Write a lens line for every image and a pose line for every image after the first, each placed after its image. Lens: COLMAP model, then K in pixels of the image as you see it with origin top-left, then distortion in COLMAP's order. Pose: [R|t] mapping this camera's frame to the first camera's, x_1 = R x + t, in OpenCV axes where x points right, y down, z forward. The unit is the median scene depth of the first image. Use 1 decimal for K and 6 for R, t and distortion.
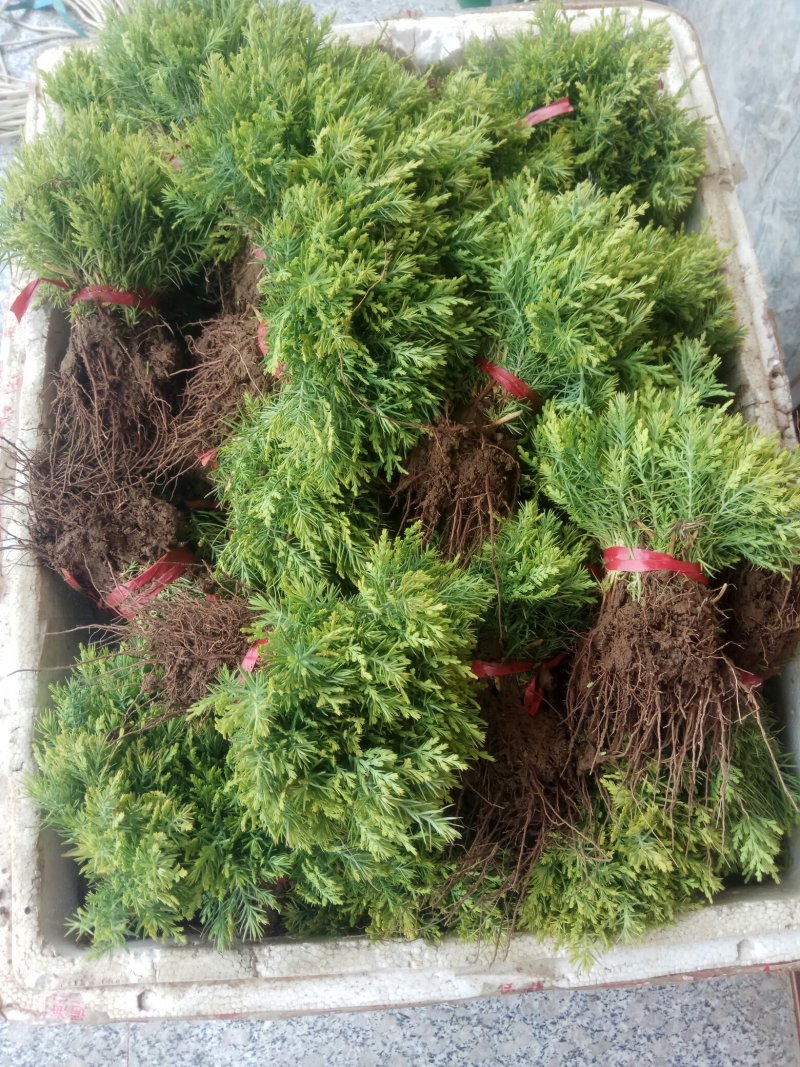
lens RADIAL K [[790.3, 0, 395.1], [0, 790.3, 538.7], [0, 0, 1]] dist [0.062960, -0.087134]
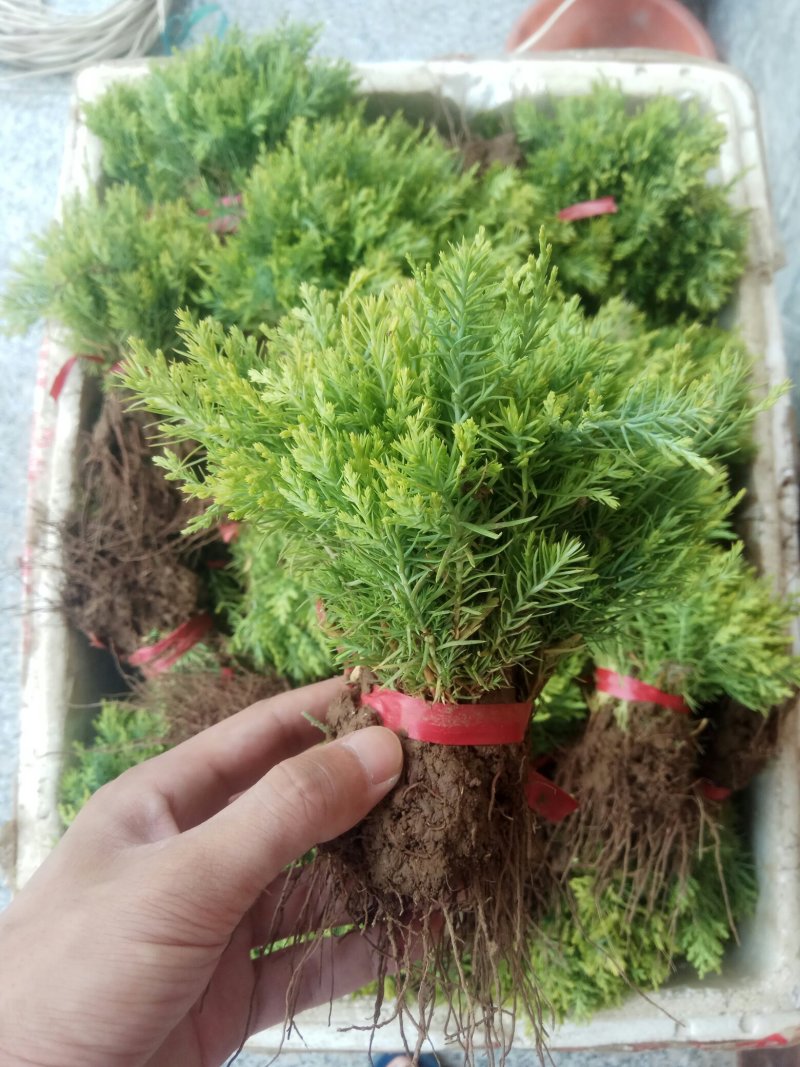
lens RADIAL K [[790.3, 0, 395.4], [0, 790.3, 525.4], [0, 0, 1]] dist [0.062960, -0.087134]
pose [[0.996759, 0.080072, -0.007693, -0.012444], [-0.078528, 0.989326, 0.122750, -0.277182], [0.017440, -0.121748, 0.992408, -0.035663]]
